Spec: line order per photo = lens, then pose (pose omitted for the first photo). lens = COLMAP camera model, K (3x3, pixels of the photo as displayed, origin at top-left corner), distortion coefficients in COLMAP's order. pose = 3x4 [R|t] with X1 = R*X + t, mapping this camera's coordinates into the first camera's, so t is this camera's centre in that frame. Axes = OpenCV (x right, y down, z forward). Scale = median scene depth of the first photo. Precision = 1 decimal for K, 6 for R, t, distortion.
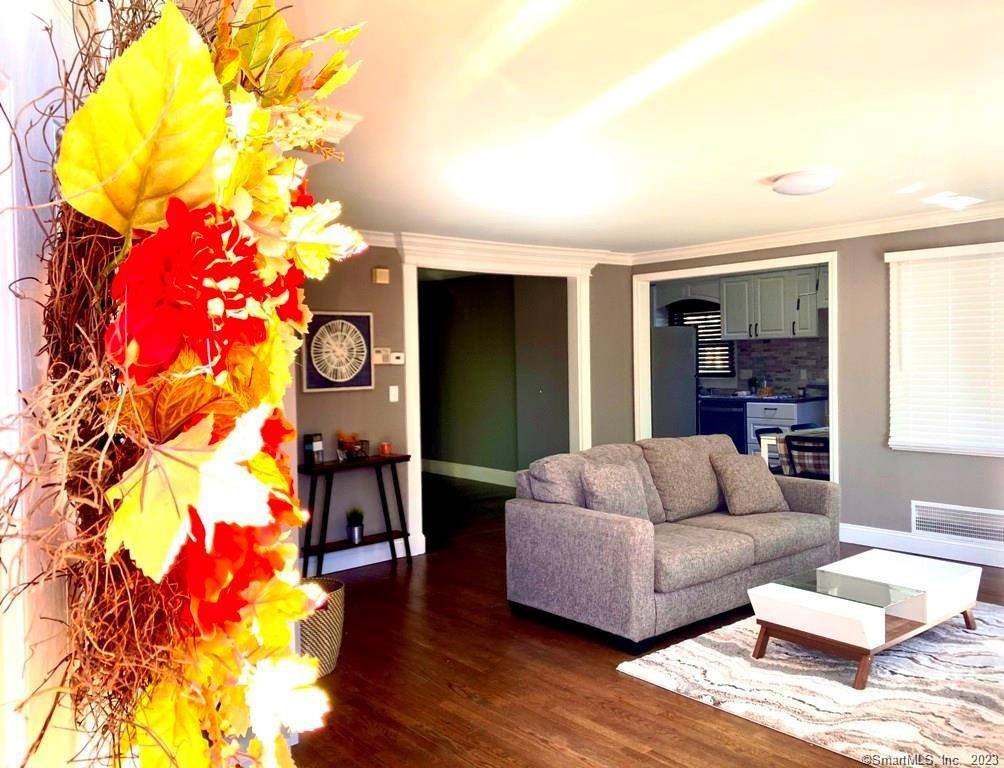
lens RADIAL K [[823.7, 0, 502.0], [0, 823.7, 384.0], [0, 0, 1]] dist [0.070324, -0.003285]
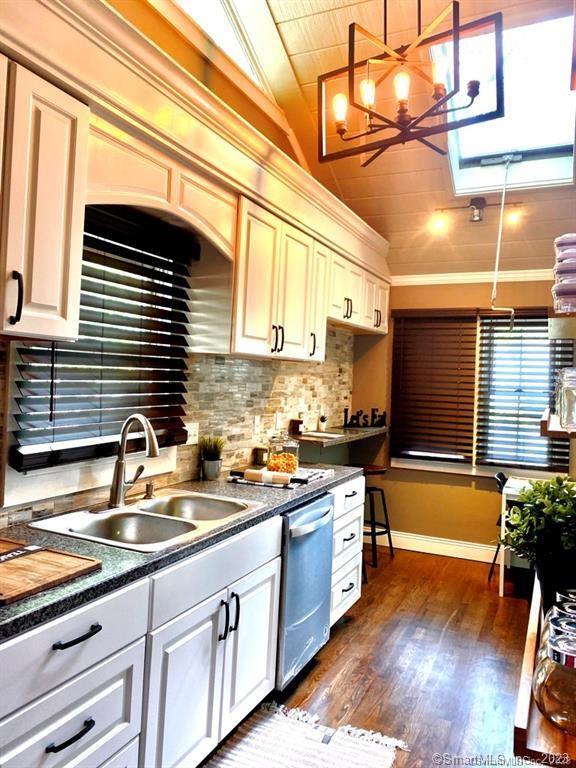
lens RADIAL K [[586.5, 0, 278.4], [0, 586.5, 379.4], [0, 0, 1]] dist [0.087448, -0.069063]
pose [[-0.414038, -0.004999, 0.910246, -0.000218], [-0.005864, 0.999979, 0.002825, -0.043252], [-0.910241, -0.004169, -0.414058, 1.150495]]
